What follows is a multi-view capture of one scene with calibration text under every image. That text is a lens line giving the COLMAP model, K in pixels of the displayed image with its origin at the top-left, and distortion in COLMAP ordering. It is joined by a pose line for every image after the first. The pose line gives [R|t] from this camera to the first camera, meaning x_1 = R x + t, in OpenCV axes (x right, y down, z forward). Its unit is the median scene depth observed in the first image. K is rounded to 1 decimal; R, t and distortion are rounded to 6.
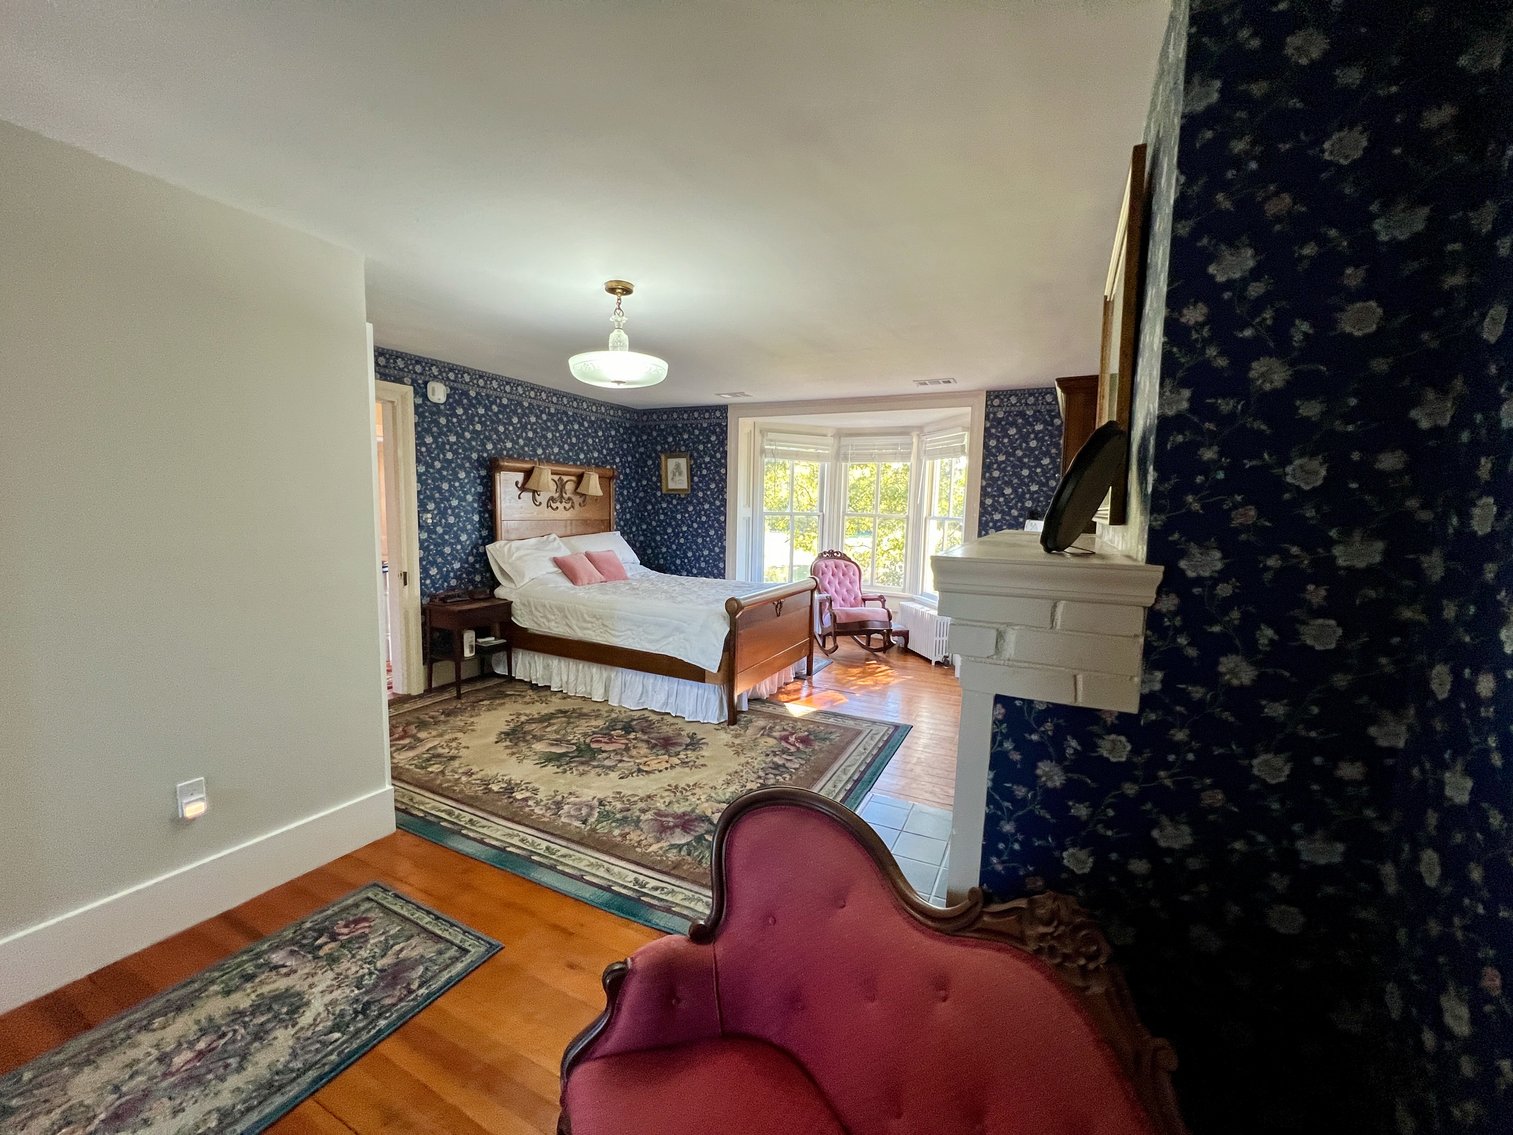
lens RADIAL K [[606.1, 0, 758.1], [0, 606.1, 566.6], [0, 0, 1]] dist [-0.000924, 0.000064]
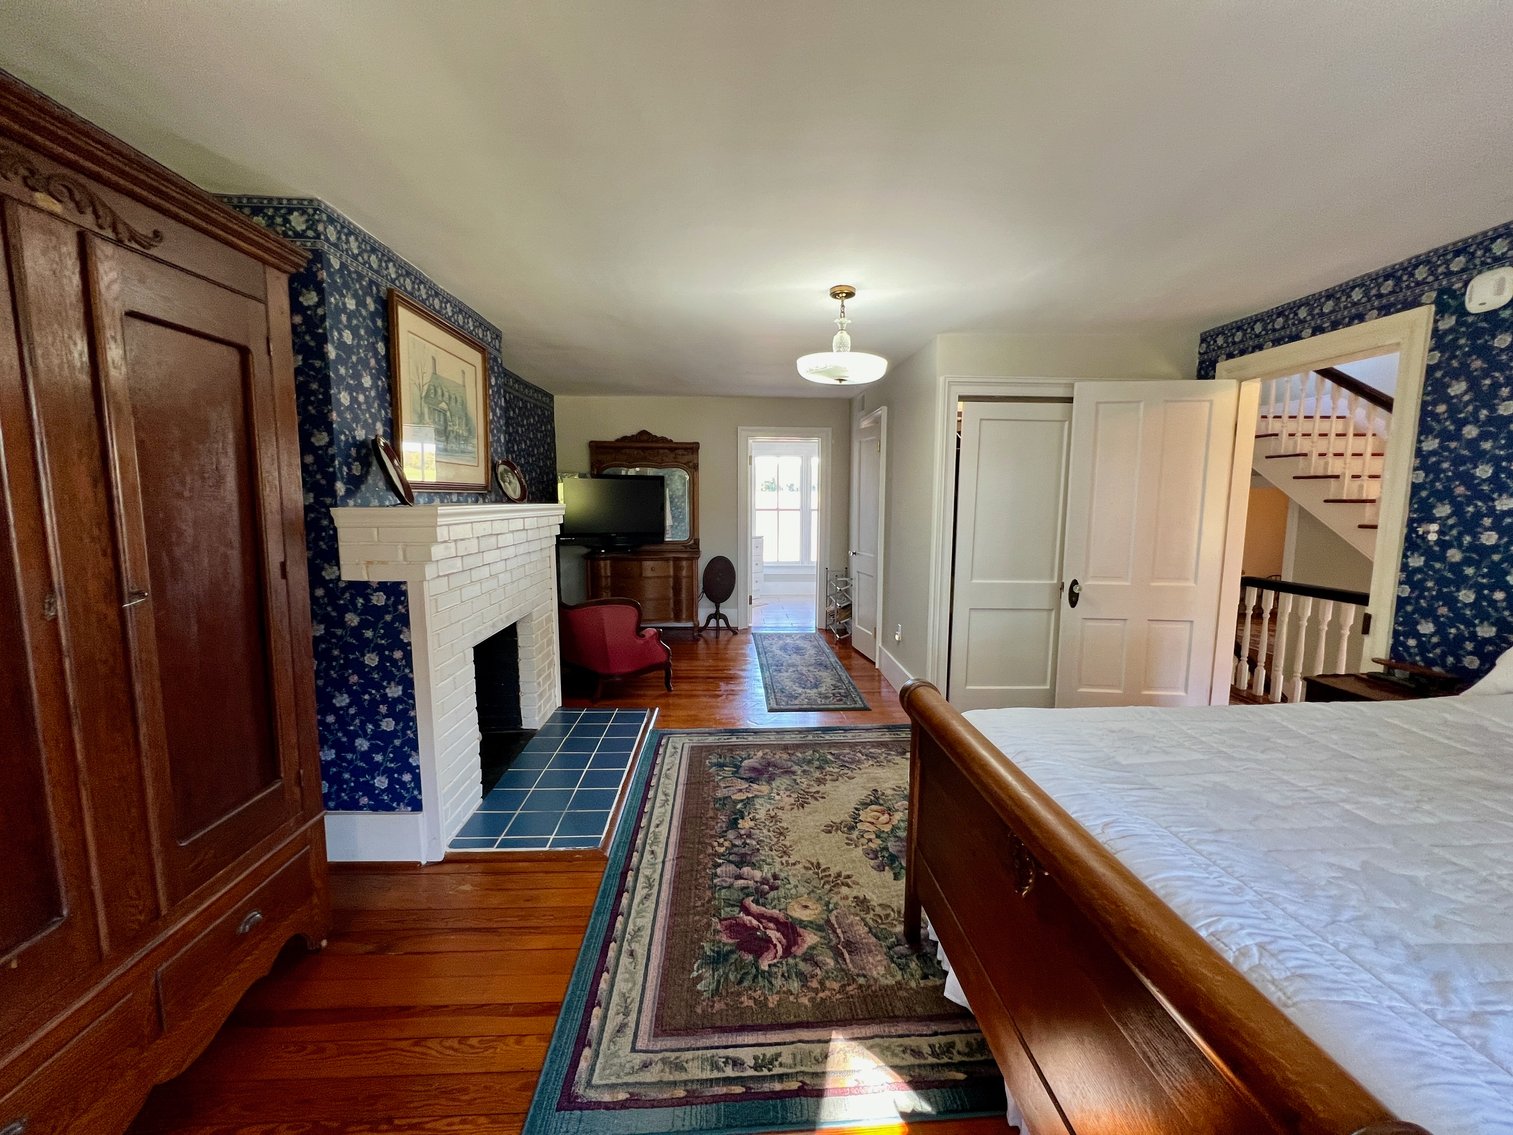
lens RADIAL K [[606.1, 0, 757.9], [0, 606.1, 565.3], [0, 0, 1]] dist [-0.000924, 0.000064]
pose [[-0.868417, 0.023543, -0.495275, 0.325004], [-0.080228, 0.979038, 0.187210, -0.124054], [0.489301, 0.202311, -0.848325, 1.398989]]
